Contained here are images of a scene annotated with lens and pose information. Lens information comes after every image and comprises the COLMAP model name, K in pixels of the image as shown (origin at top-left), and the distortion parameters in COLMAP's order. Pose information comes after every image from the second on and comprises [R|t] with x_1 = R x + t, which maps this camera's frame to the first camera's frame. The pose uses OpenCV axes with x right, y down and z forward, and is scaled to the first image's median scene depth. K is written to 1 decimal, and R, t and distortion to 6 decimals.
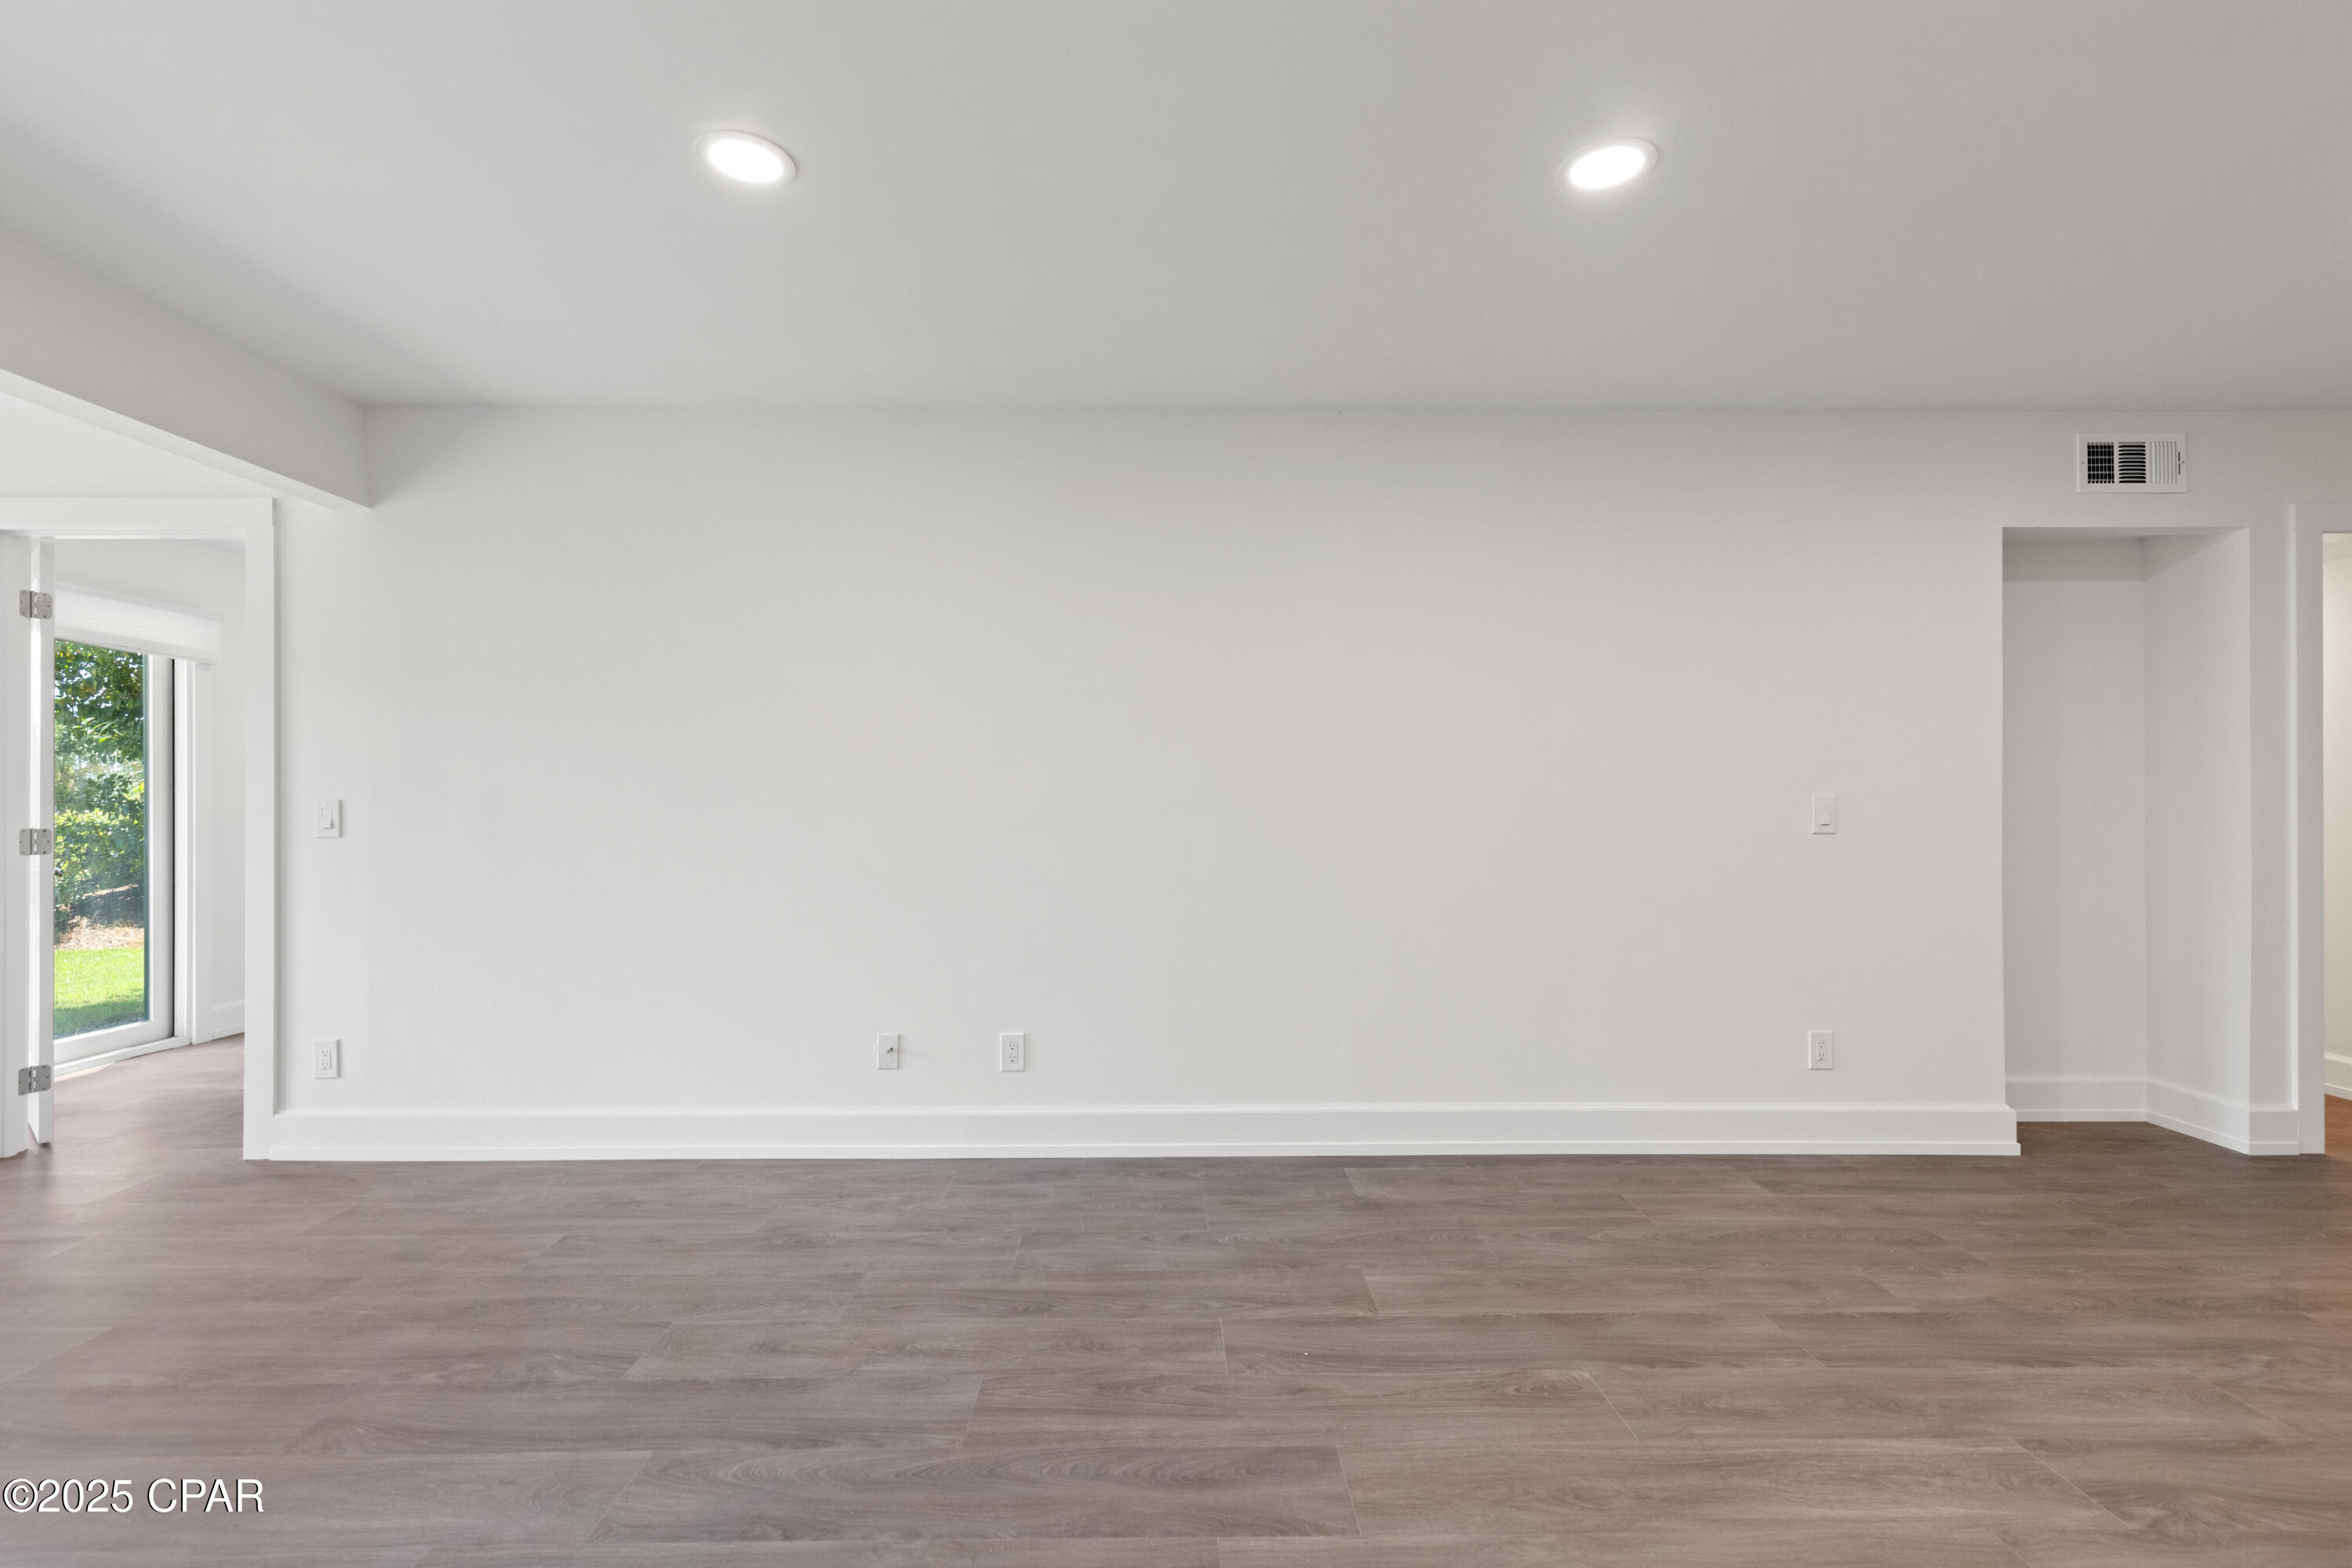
lens RADIAL K [[1063.8, 0, 1168.0], [0, 1063.8, 801.0], [0, 0, 1]] dist [0.013142, -0.003150]
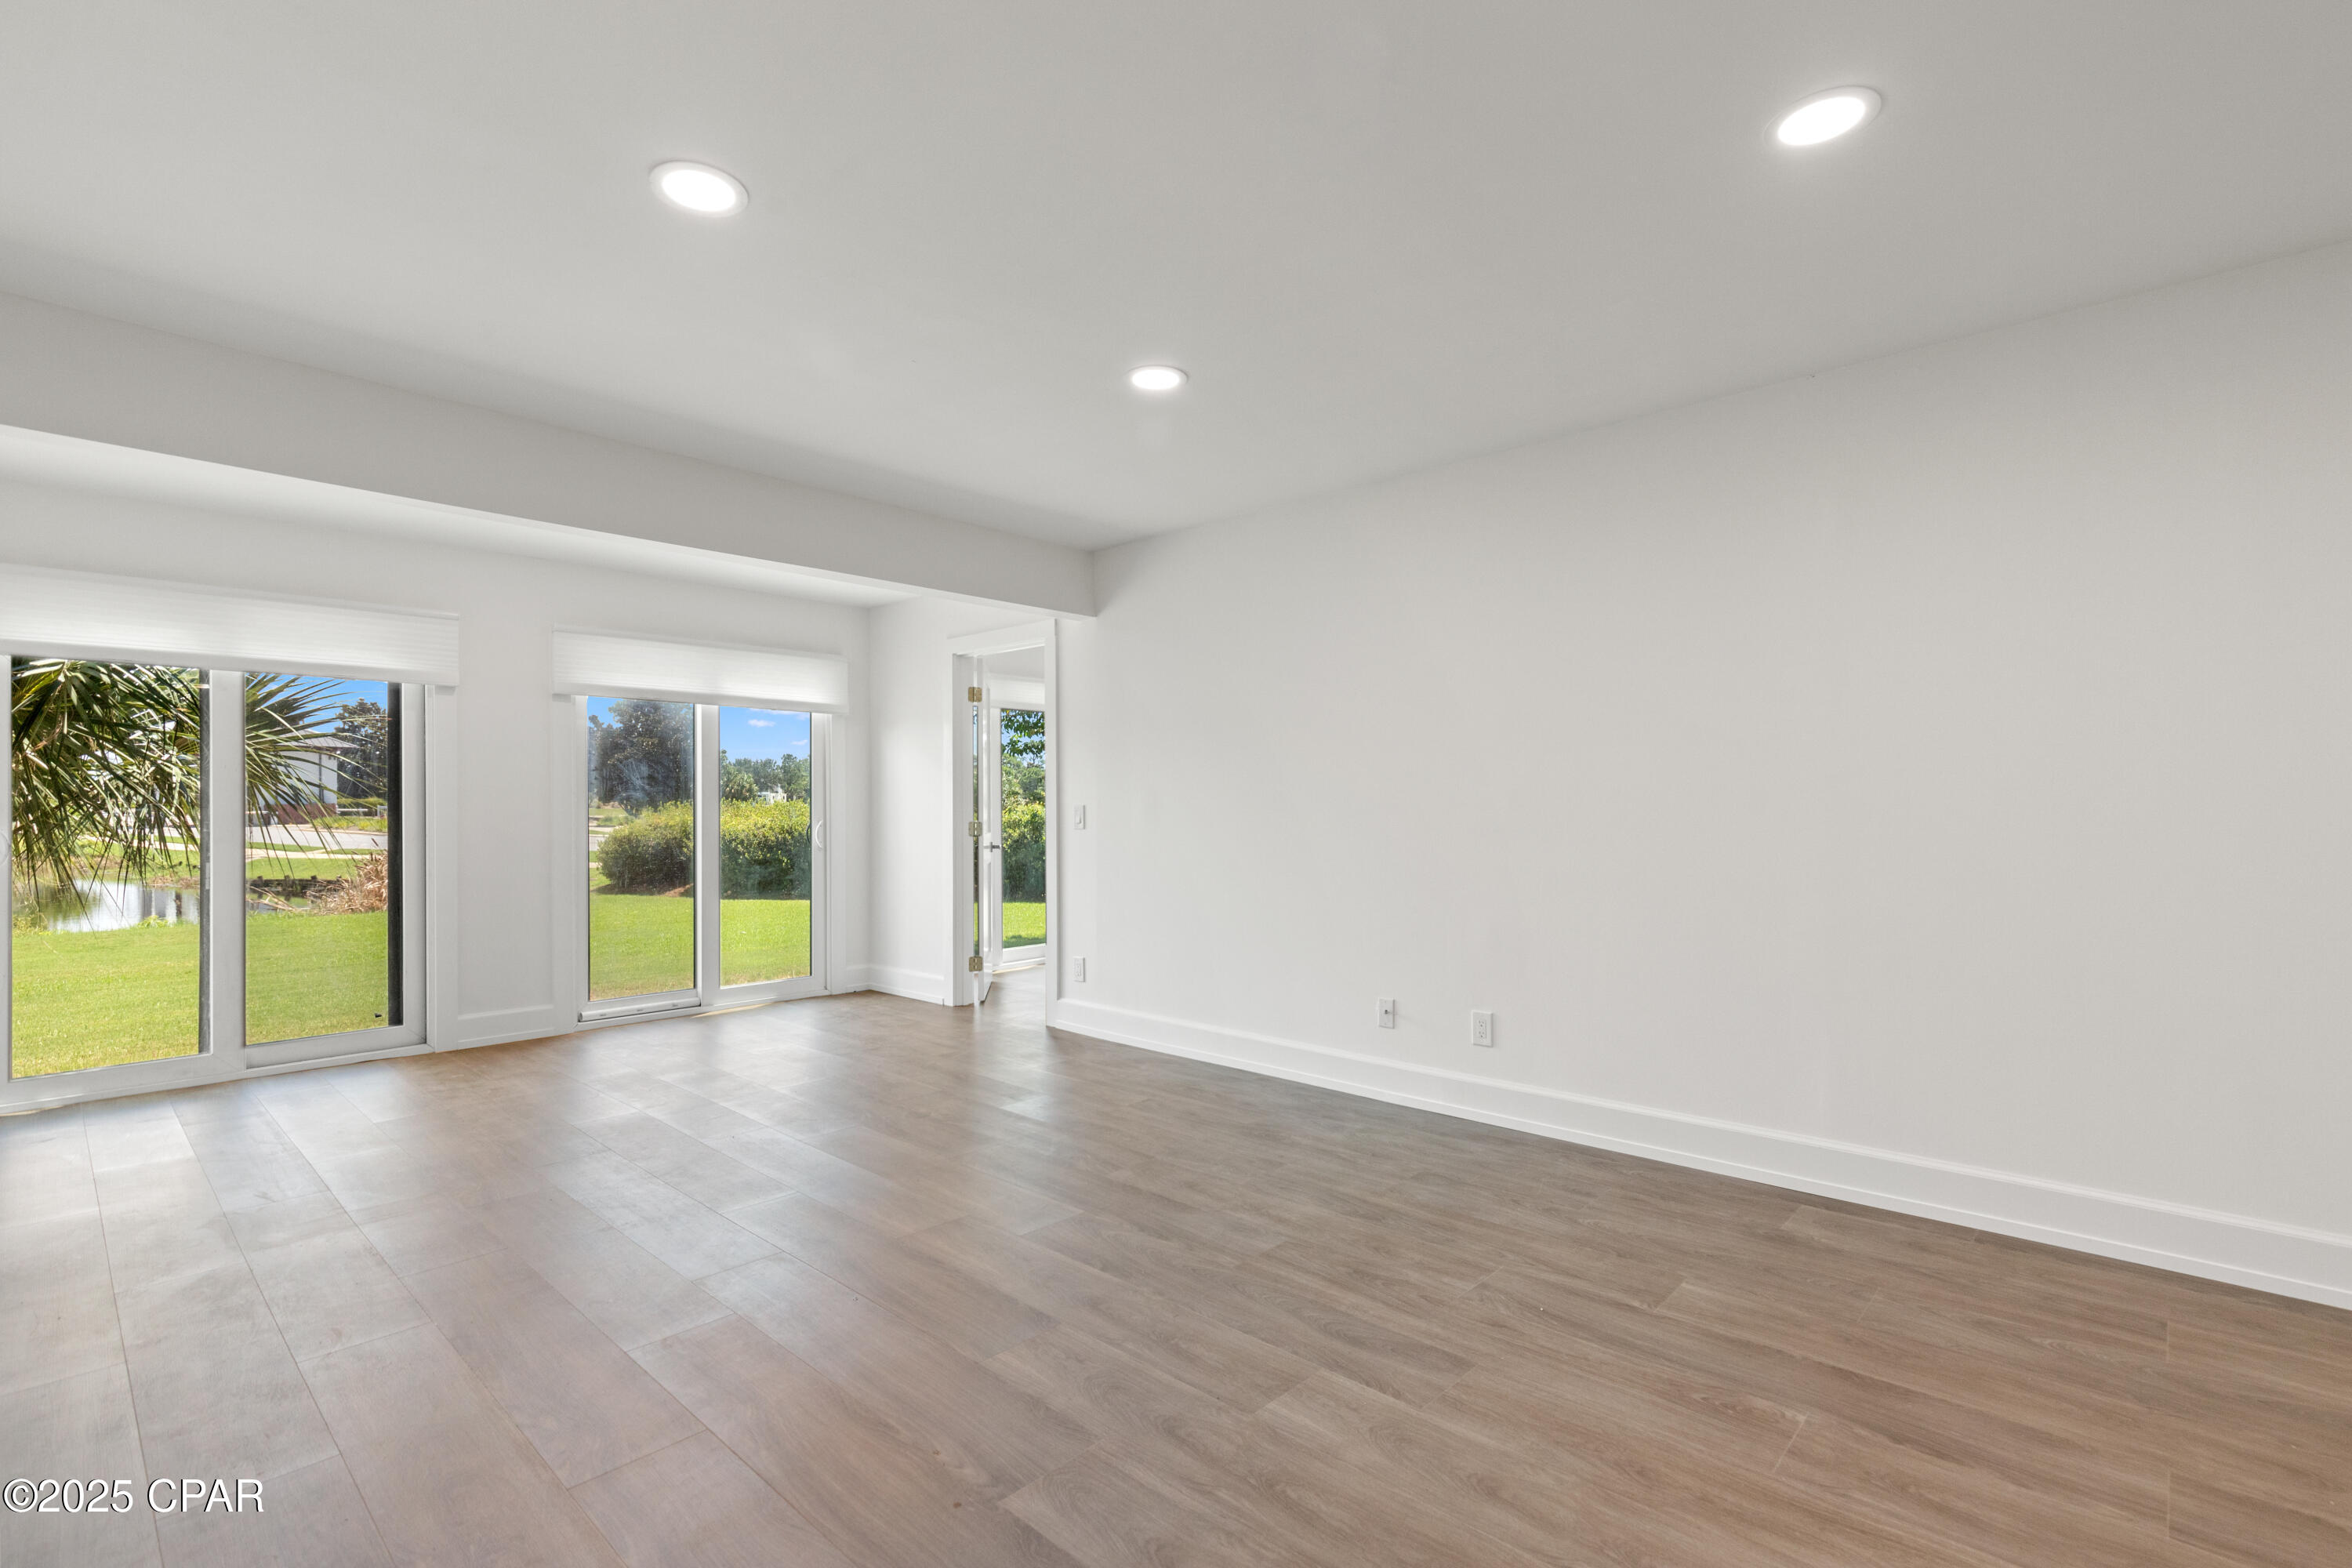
lens RADIAL K [[1063.8, 0, 1168.0], [0, 1063.8, 801.0], [0, 0, 1]] dist [0.013142, -0.003150]
pose [[0.719630, -0.006049, -0.694332, 0.540754], [0.005709, 0.999980, -0.002794, -0.002804], [0.694334, -0.001953, 0.719650, -0.048282]]
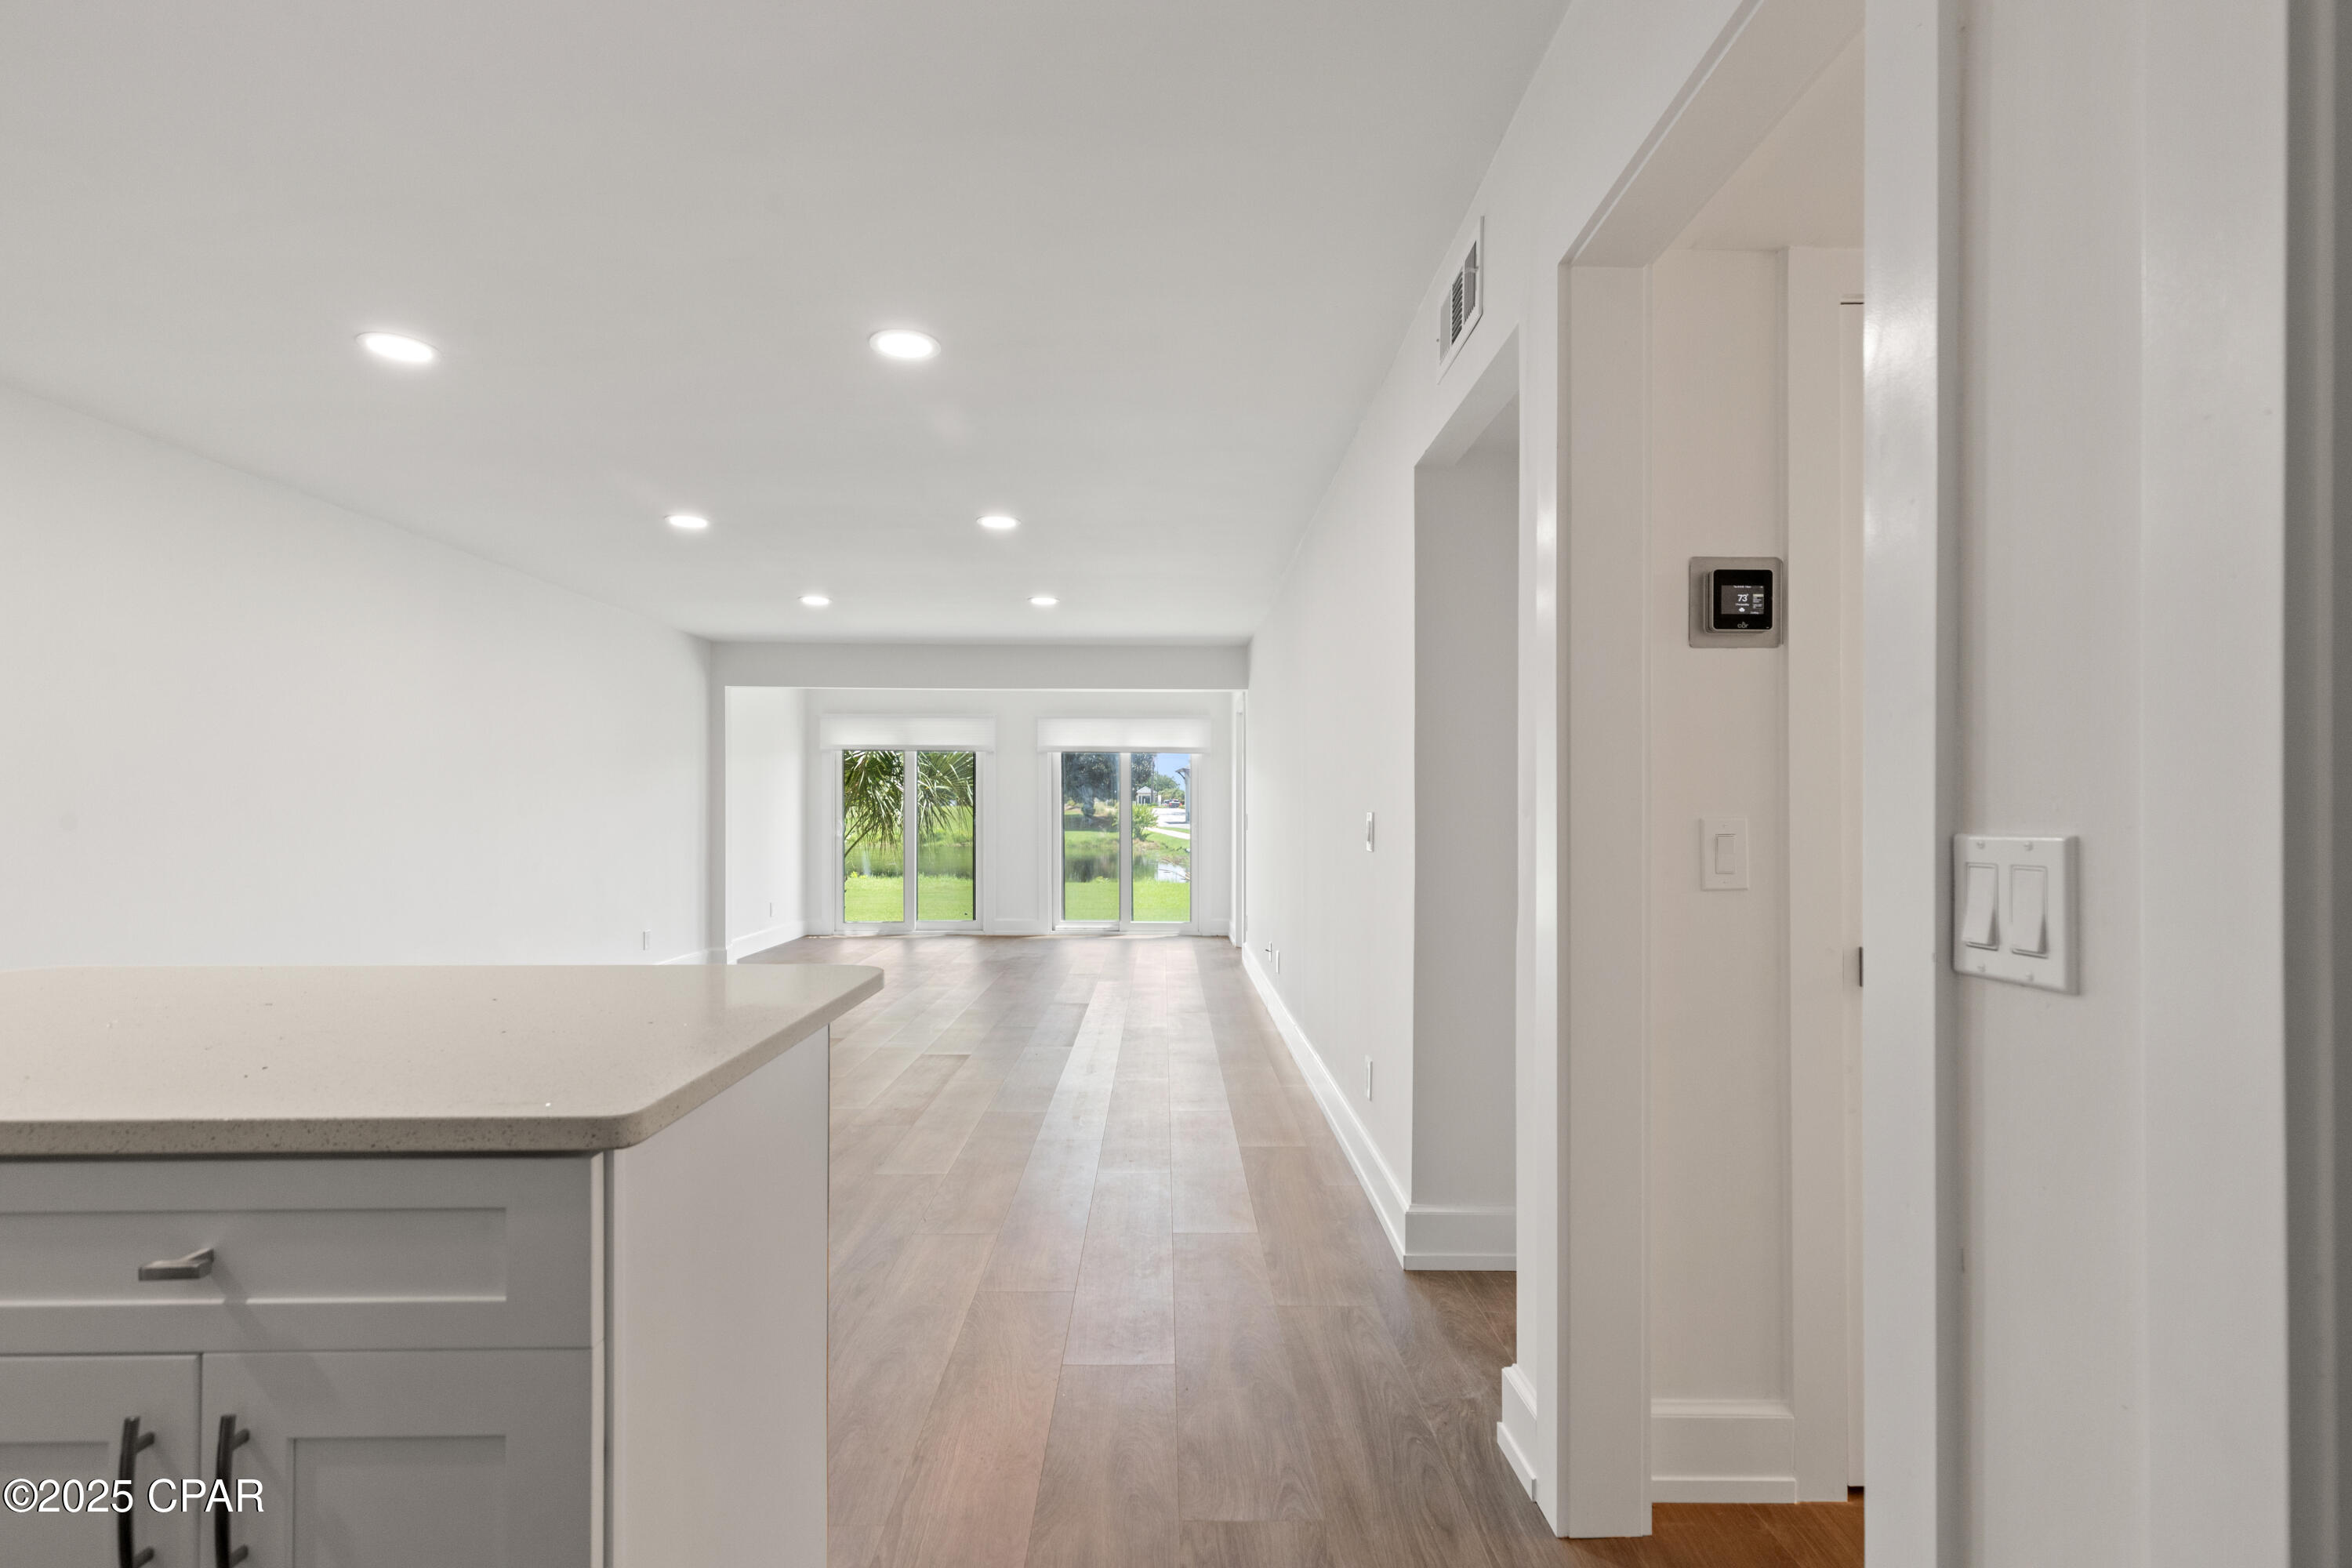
lens RADIAL K [[1063.8, 0, 1168.0], [0, 1063.8, 801.0], [0, 0, 1]] dist [0.013142, -0.003150]
pose [[-0.003933, -0.009278, -0.999949, 2.134715], [0.001866, 0.999955, -0.009285, -0.009330], [0.999991, -0.001903, -0.003916, 1.134871]]
